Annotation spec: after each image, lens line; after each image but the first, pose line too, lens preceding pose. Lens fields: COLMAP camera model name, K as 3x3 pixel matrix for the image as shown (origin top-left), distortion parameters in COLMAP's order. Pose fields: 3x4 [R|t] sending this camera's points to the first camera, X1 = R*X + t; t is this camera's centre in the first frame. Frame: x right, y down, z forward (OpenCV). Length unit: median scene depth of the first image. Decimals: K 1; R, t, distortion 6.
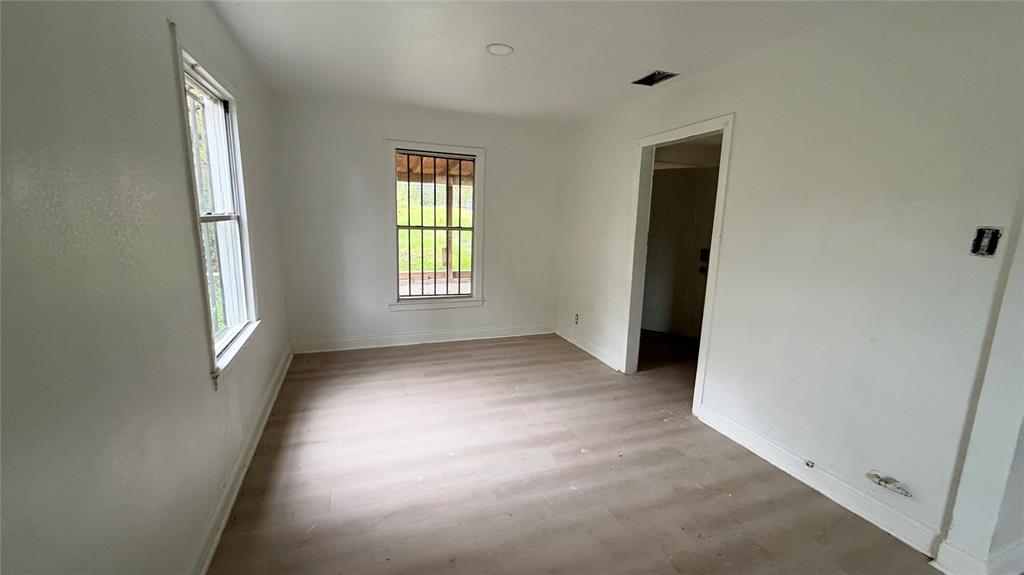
lens RADIAL K [[407.2, 0, 508.8], [0, 407.2, 287.7], [0, 0, 1]] dist [0.000469, 0.000154]
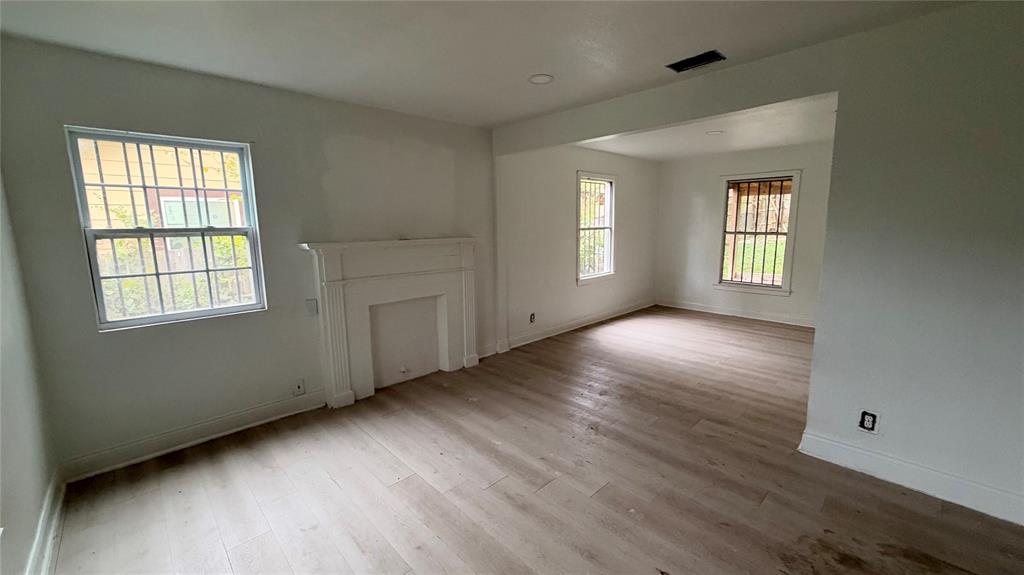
lens RADIAL K [[407.2, 0, 508.8], [0, 407.2, 287.7], [0, 0, 1]] dist [0.000469, 0.000154]
pose [[0.387514, 0.114027, -0.914784, 1.300795], [-0.140218, 0.988065, 0.063763, 0.106222], [0.911138, 0.103560, 0.398878, -0.465193]]
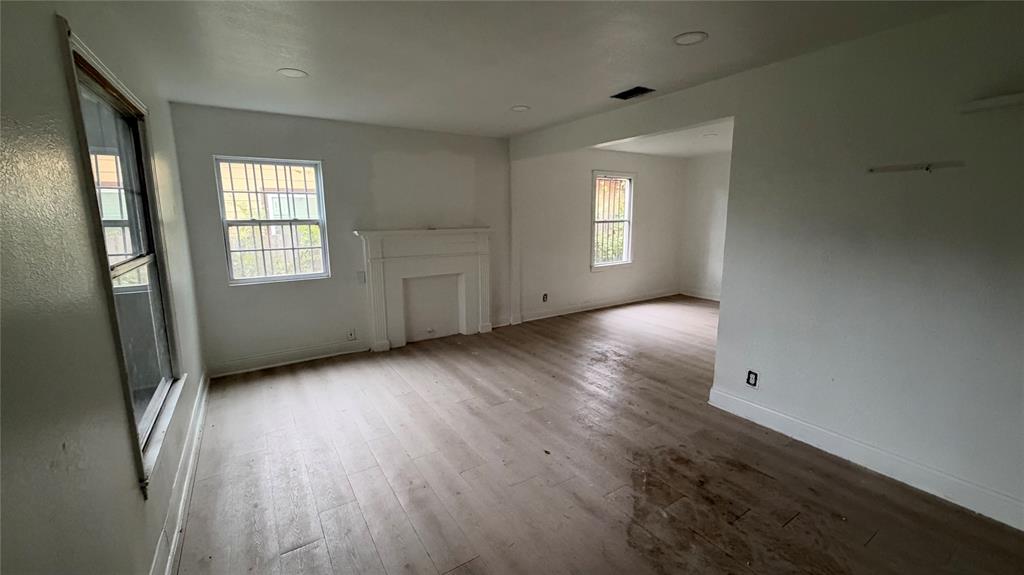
lens RADIAL K [[407.2, 0, 508.8], [0, 407.2, 287.7], [0, 0, 1]] dist [0.000469, 0.000154]
pose [[0.209900, 0.146484, -0.966687, 1.730323], [-0.160577, 0.980452, 0.113704, 0.076081], [0.964446, 0.131362, 0.229319, -0.300483]]
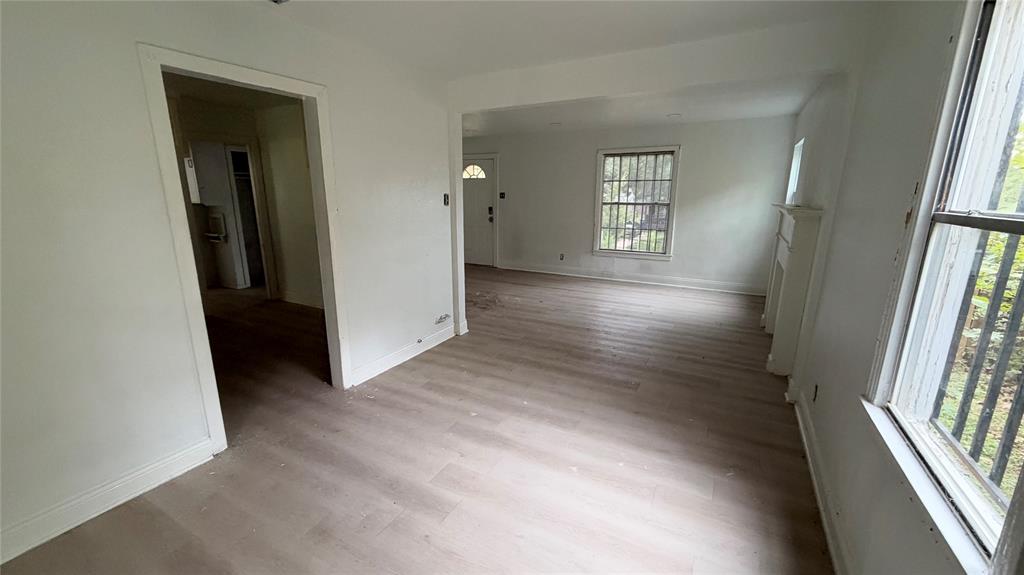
lens RADIAL K [[407.2, 0, 508.8], [0, 407.2, 287.7], [0, 0, 1]] dist [0.000469, 0.000154]
pose [[-0.647808, -0.199865, 0.735118, -0.578246], [0.116394, 0.927674, 0.354787, -0.270609], [-0.752859, 0.315397, -0.577692, 1.392947]]
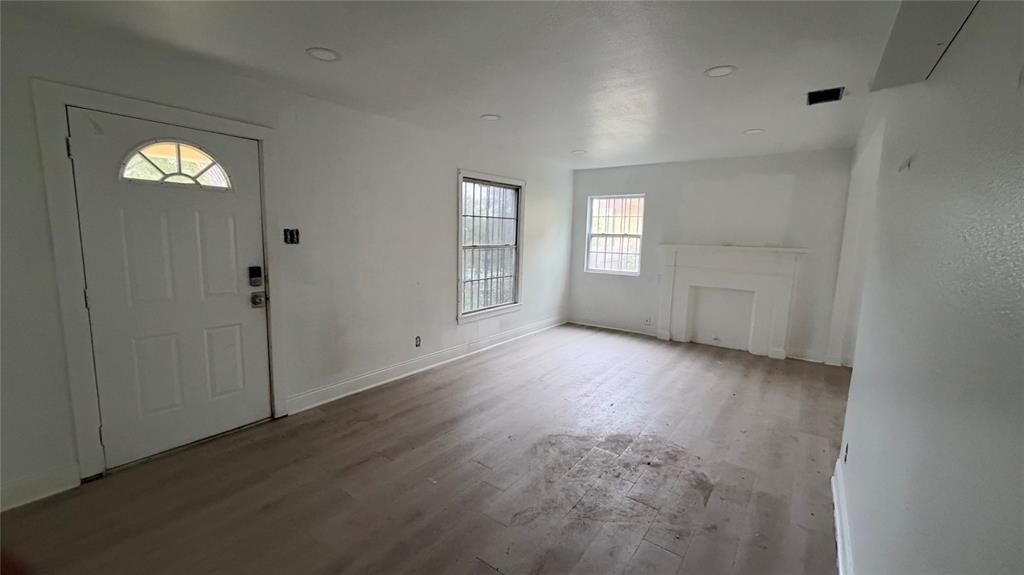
lens RADIAL K [[407.2, 0, 508.8], [0, 407.2, 287.7], [0, 0, 1]] dist [0.000469, 0.000154]
pose [[-0.841817, 0.031719, -0.538831, 1.838257], [-0.134032, 0.954721, 0.265601, -0.107718], [0.522858, 0.295808, -0.799448, 0.842379]]
